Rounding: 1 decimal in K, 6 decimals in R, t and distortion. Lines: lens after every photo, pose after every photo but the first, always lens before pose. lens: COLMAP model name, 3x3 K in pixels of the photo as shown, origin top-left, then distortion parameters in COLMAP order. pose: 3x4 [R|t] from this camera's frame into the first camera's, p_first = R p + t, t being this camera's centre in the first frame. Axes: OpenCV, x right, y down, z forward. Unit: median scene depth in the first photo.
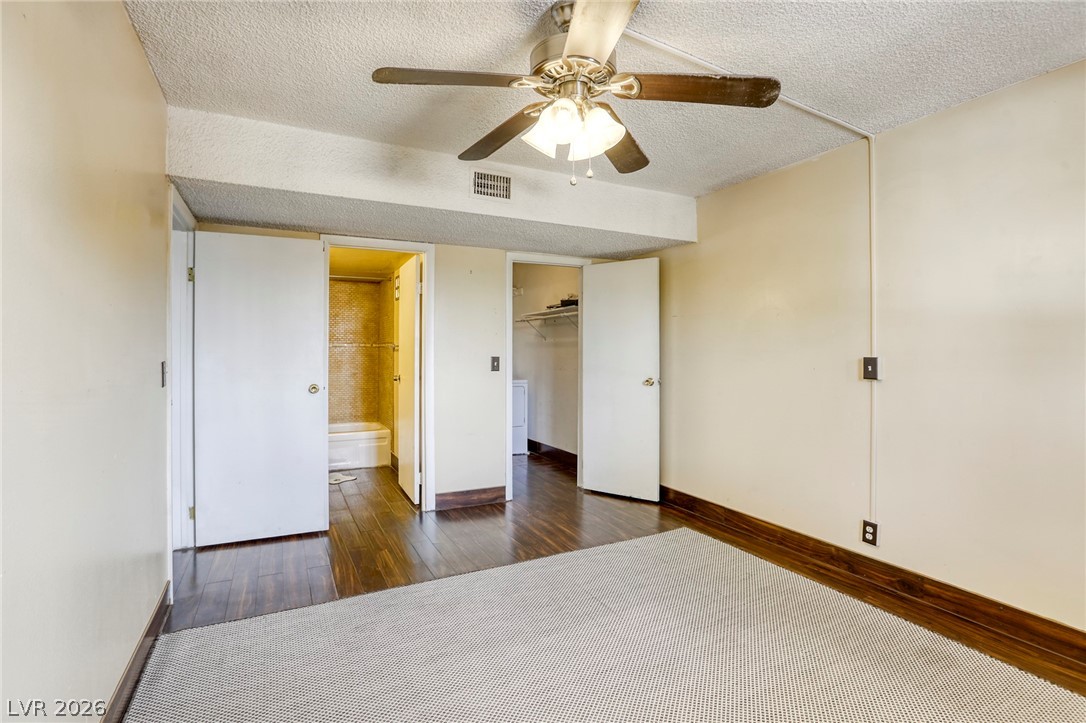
lens RADIAL K [[512.9, 0, 552.8], [0, 512.9, 347.6], [0, 0, 1]] dist [-0.046408, 0.011576]
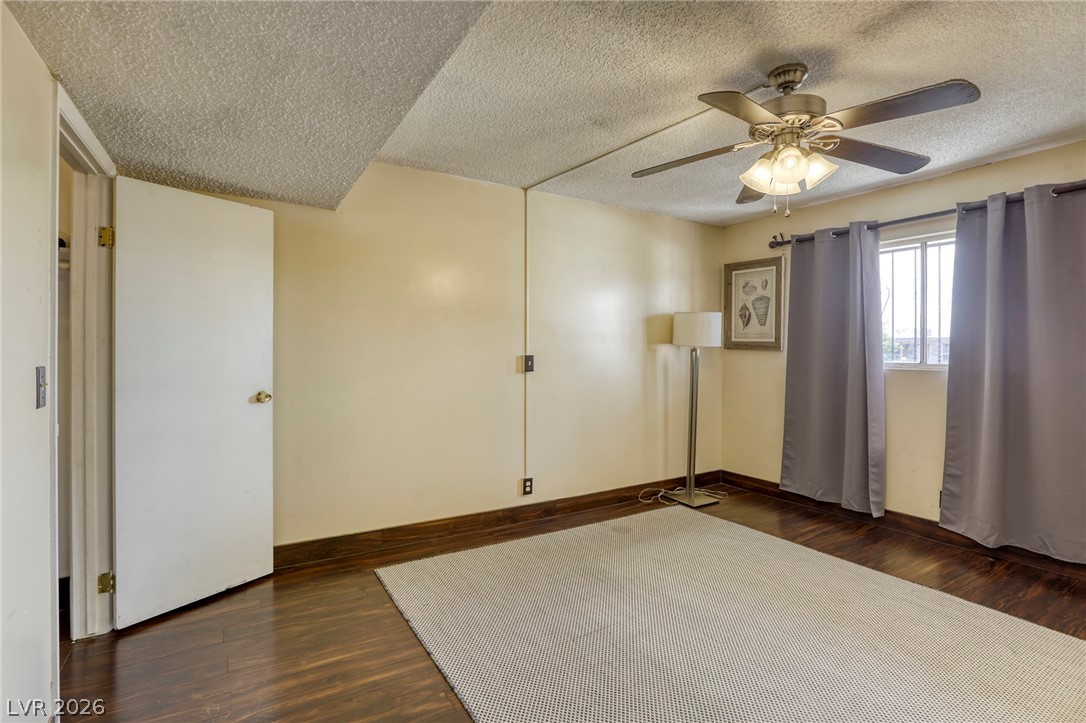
lens RADIAL K [[512.9, 0, 536.8], [0, 512.9, 357.6], [0, 0, 1]] dist [-0.046408, 0.011576]
pose [[-0.047424, -0.024387, 0.998577, -0.535072], [-0.012975, 0.999633, 0.023797, -0.004751], [-0.998791, -0.011828, -0.047723, 0.773585]]
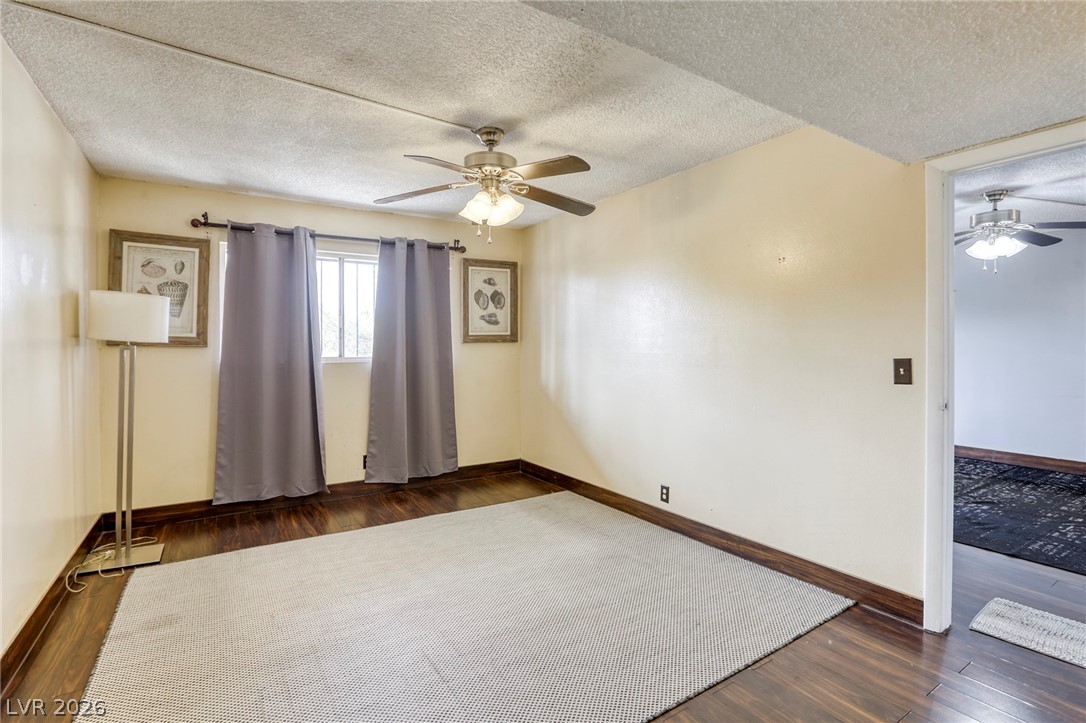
lens RADIAL K [[512.9, 0, 550.1], [0, 512.9, 356.6], [0, 0, 1]] dist [-0.046408, 0.011576]
pose [[-0.997200, -0.001430, -0.074773, -0.010140], [-0.001804, 0.999986, 0.004928, 0.012297], [0.074765, 0.005049, -0.997188, 1.212291]]
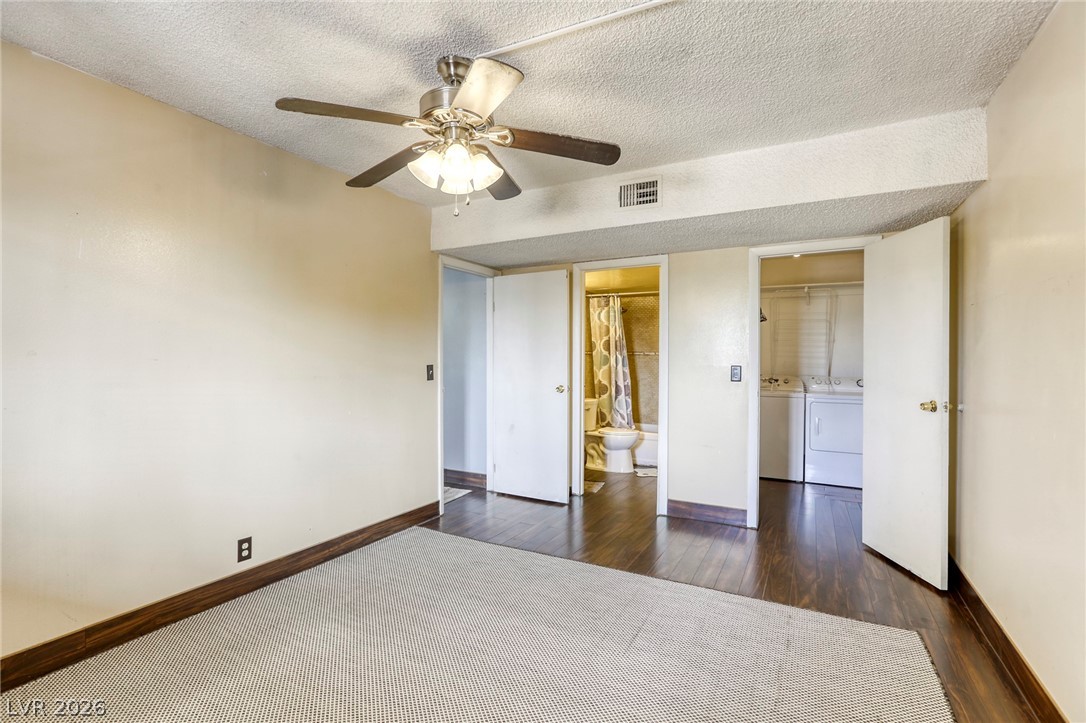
lens RADIAL K [[512.9, 0, 534.1], [0, 512.9, 359.8], [0, 0, 1]] dist [-0.046408, 0.011576]
pose [[0.532424, 0.002299, -0.846475, 0.526341], [0.003182, 0.999984, 0.004718, 0.002395], [0.846472, -0.005205, 0.532408, 0.247088]]
